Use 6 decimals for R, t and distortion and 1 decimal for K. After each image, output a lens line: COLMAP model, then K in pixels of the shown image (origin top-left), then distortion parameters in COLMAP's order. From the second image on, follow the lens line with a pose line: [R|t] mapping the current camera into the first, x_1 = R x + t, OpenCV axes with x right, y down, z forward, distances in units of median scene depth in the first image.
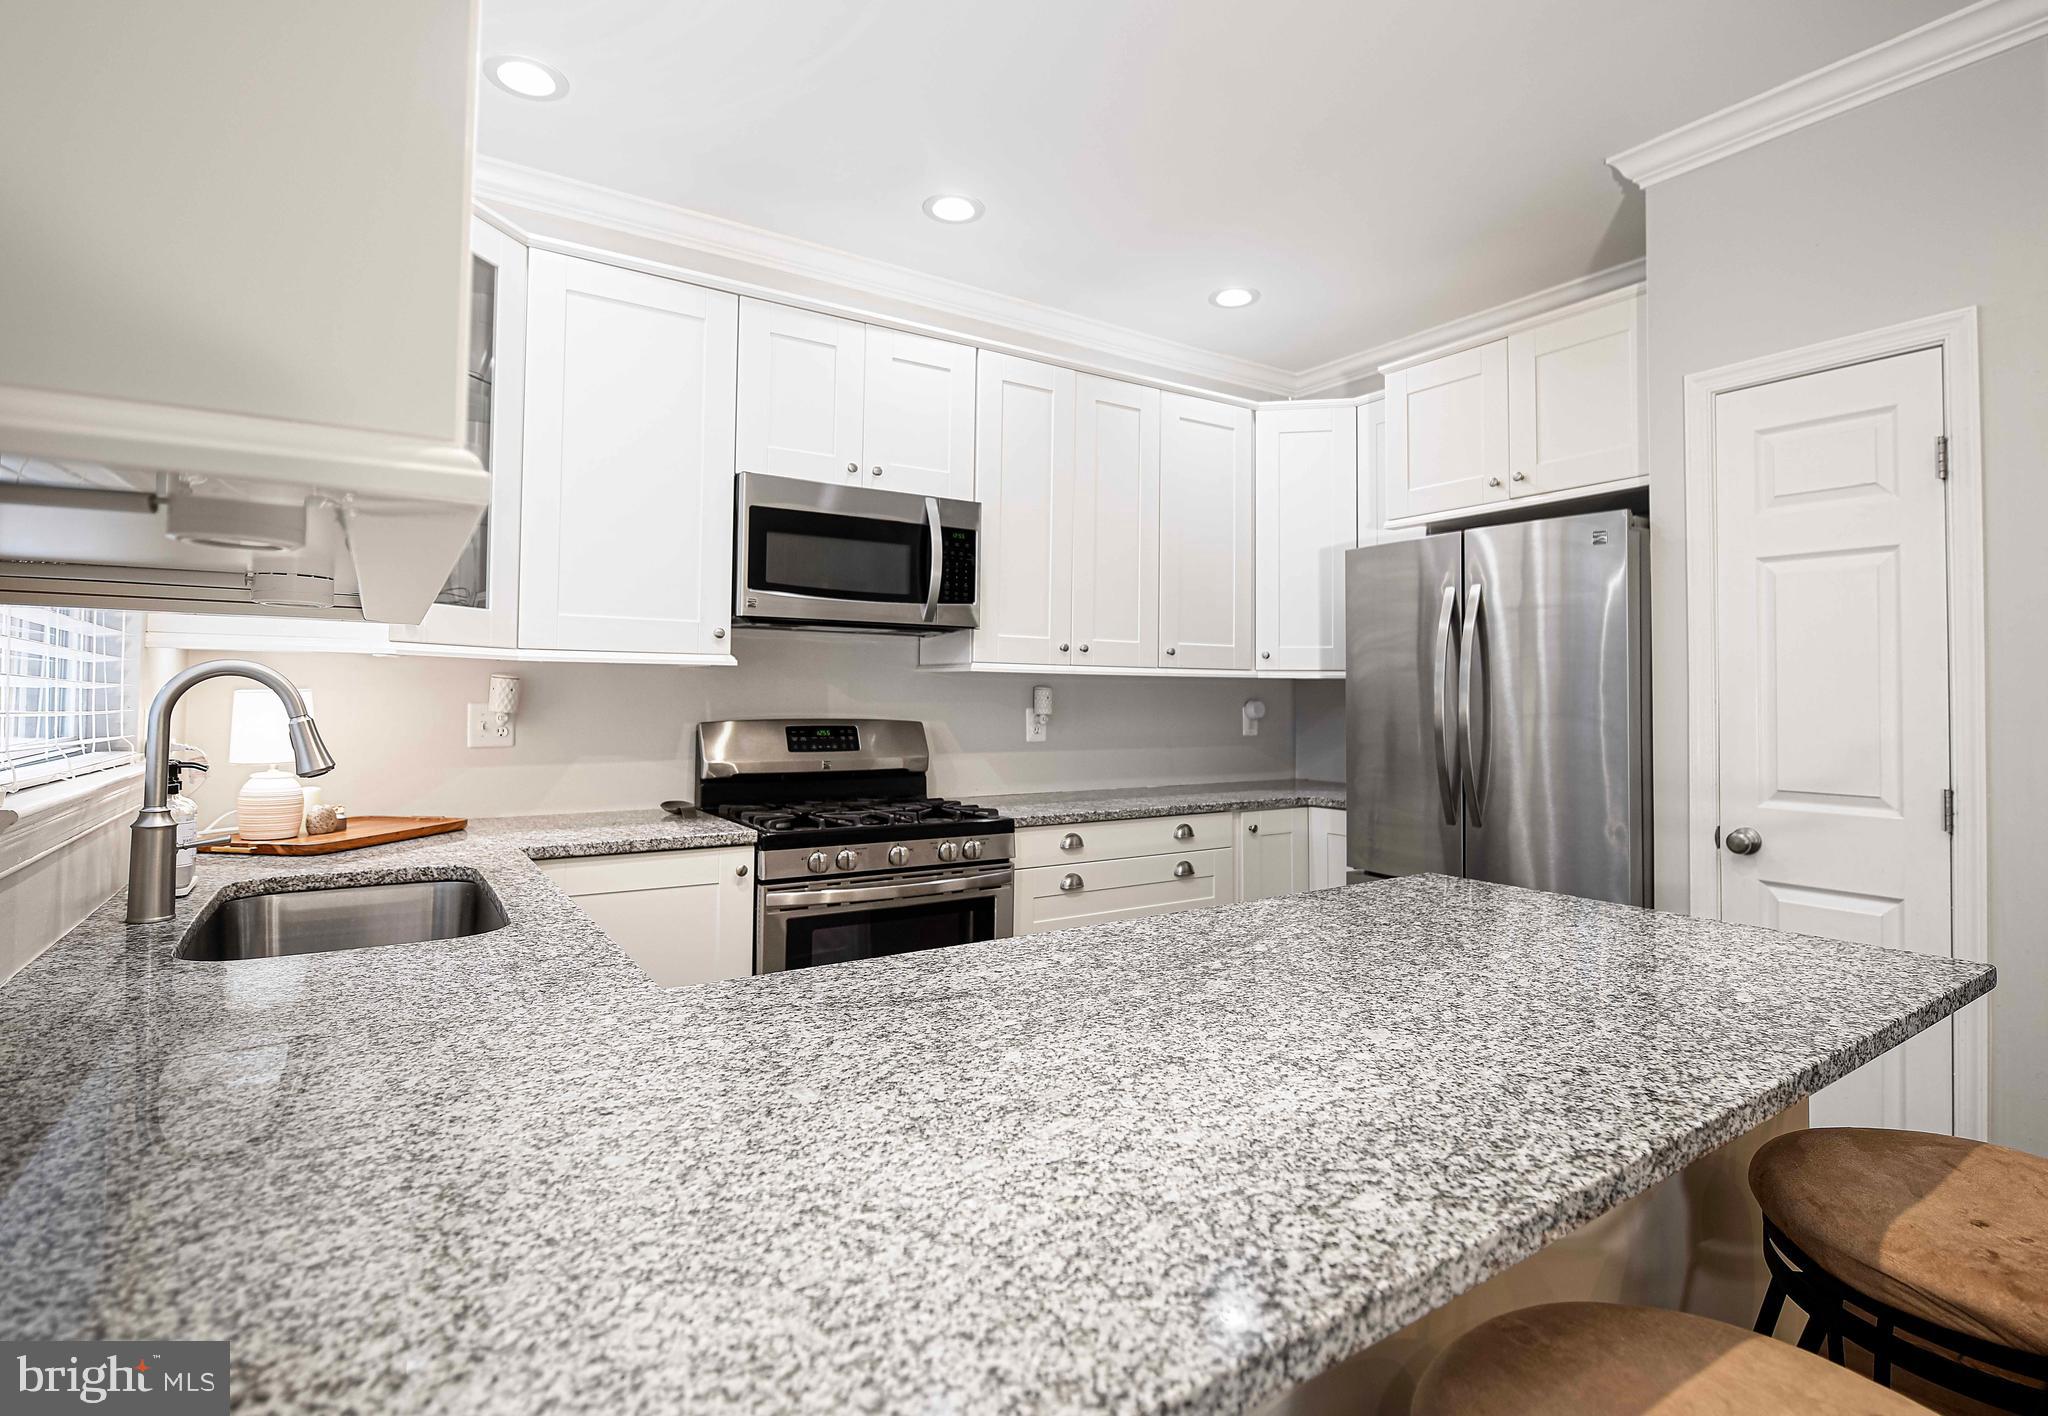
lens RADIAL K [[1000.0, 0, 1029.9], [0, 1000.0, 698.0], [0, 0, 1]] dist [0.002237, 0.000011]
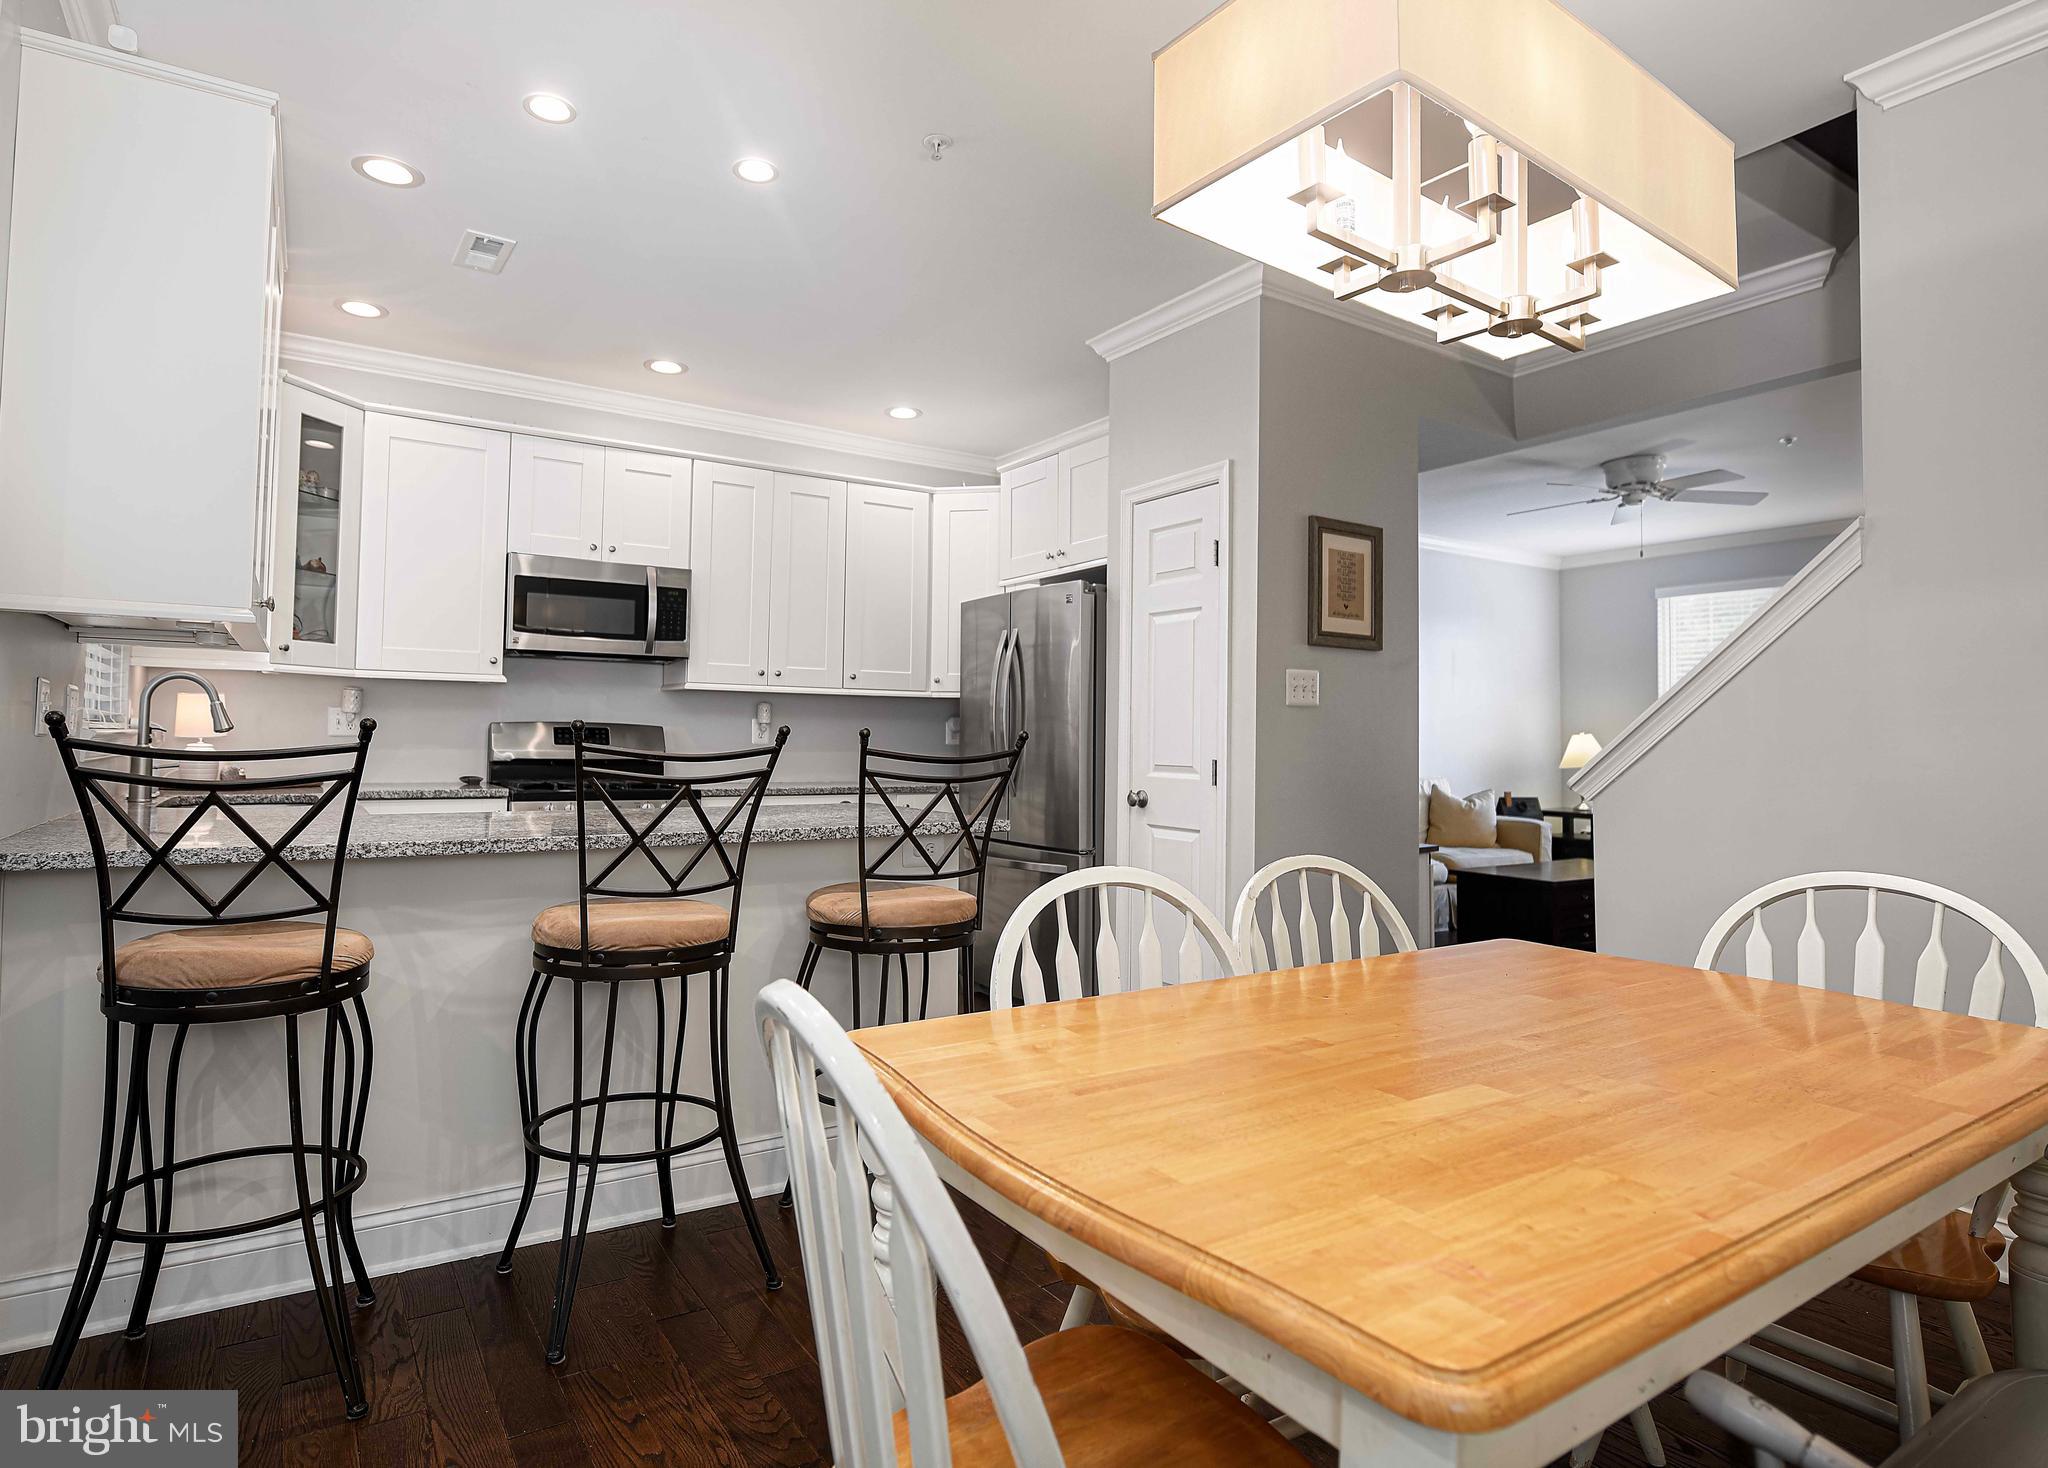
lens RADIAL K [[1133.6, 0, 1020.2], [0, 1133.6, 735.2], [0, 0, 1]] dist [-0.003169, 0.000354]
pose [[0.999409, 0.006609, -0.033731, 0.488354], [-0.006857, 0.999950, -0.007240, 0.049267], [0.033682, 0.007467, 0.999405, -0.605255]]
